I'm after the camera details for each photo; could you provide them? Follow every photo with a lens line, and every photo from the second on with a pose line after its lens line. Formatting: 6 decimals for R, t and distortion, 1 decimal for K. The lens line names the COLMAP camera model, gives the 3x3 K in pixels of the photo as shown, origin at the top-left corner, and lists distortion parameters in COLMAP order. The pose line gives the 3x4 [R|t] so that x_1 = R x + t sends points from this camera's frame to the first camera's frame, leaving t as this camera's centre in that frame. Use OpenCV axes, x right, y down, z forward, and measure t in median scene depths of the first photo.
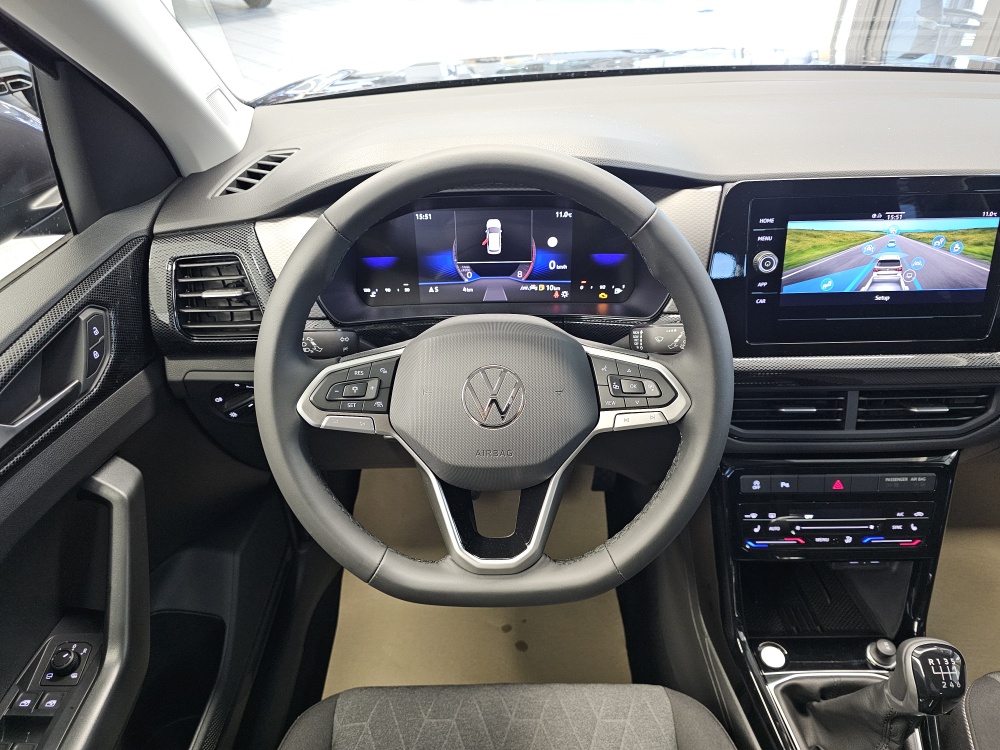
lens RADIAL K [[684.5, 0, 502.4], [0, 684.5, 371.7], [0, 0, 1]] dist [0.048385, -0.042166]
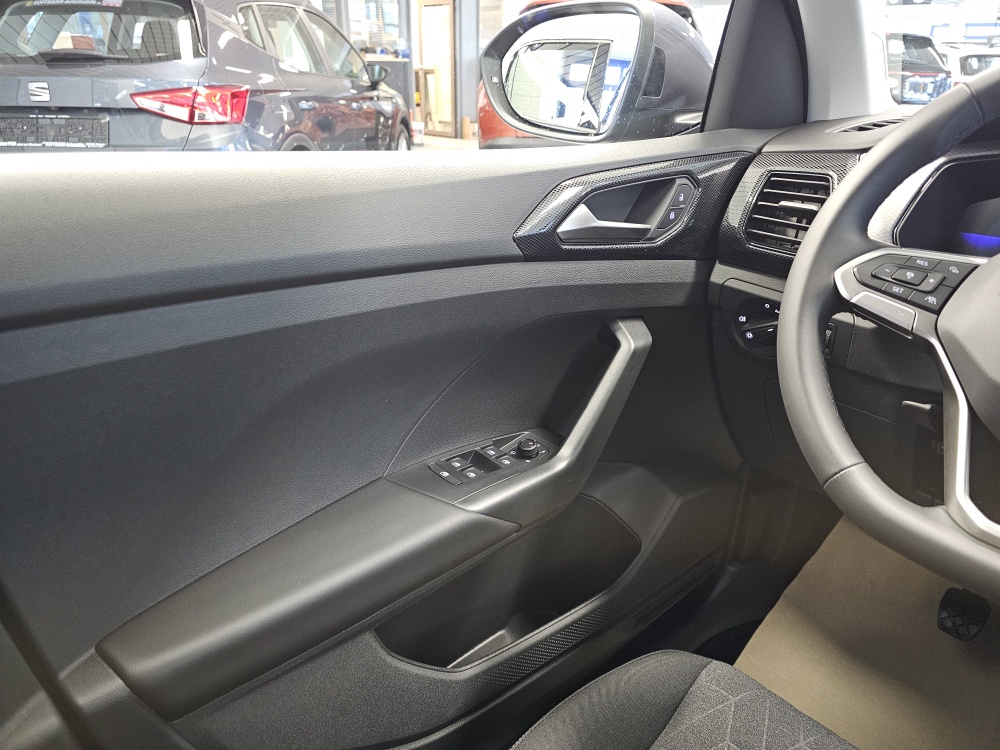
lens RADIAL K [[684.5, 0, 503.7], [0, 684.5, 374.1], [0, 0, 1]] dist [0.048385, -0.042166]
pose [[0.679853, 0.327921, -0.655948, 0.041463], [-0.457229, 0.888858, -0.029535, 0.322577], [0.573360, 0.319998, 0.754228, 0.070004]]
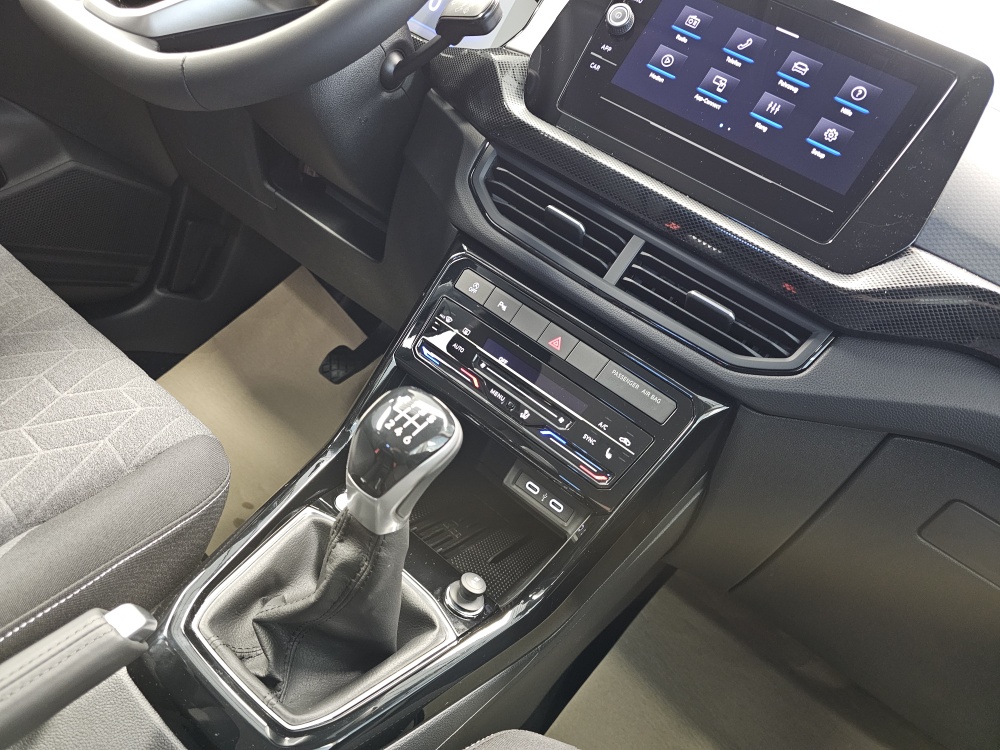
lens RADIAL K [[684.5, 0, 494.1], [0, 684.5, 375.7], [0, 0, 1]] dist [0.048385, -0.042166]
pose [[0.764453, 0.556304, -0.325787, 0.733677], [-0.630475, 0.750621, -0.197659, 0.399691], [0.134584, 0.356501, 0.924551, 0.346816]]
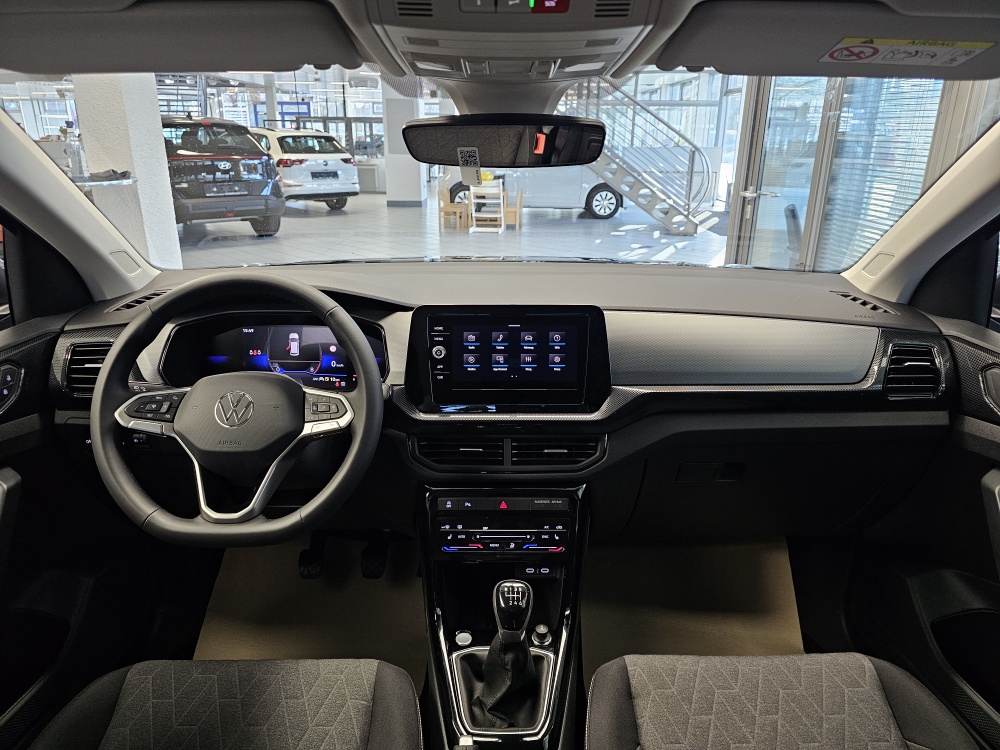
lens RADIAL K [[684.5, 0, 502.9], [0, 684.5, 373.2], [0, 0, 1]] dist [0.048385, -0.042166]
pose [[0.999795, 0.019978, 0.003187, 0.502560], [-0.018151, 0.955398, -0.294762, 0.345080], [-0.008933, 0.294644, 0.955565, -0.504531]]
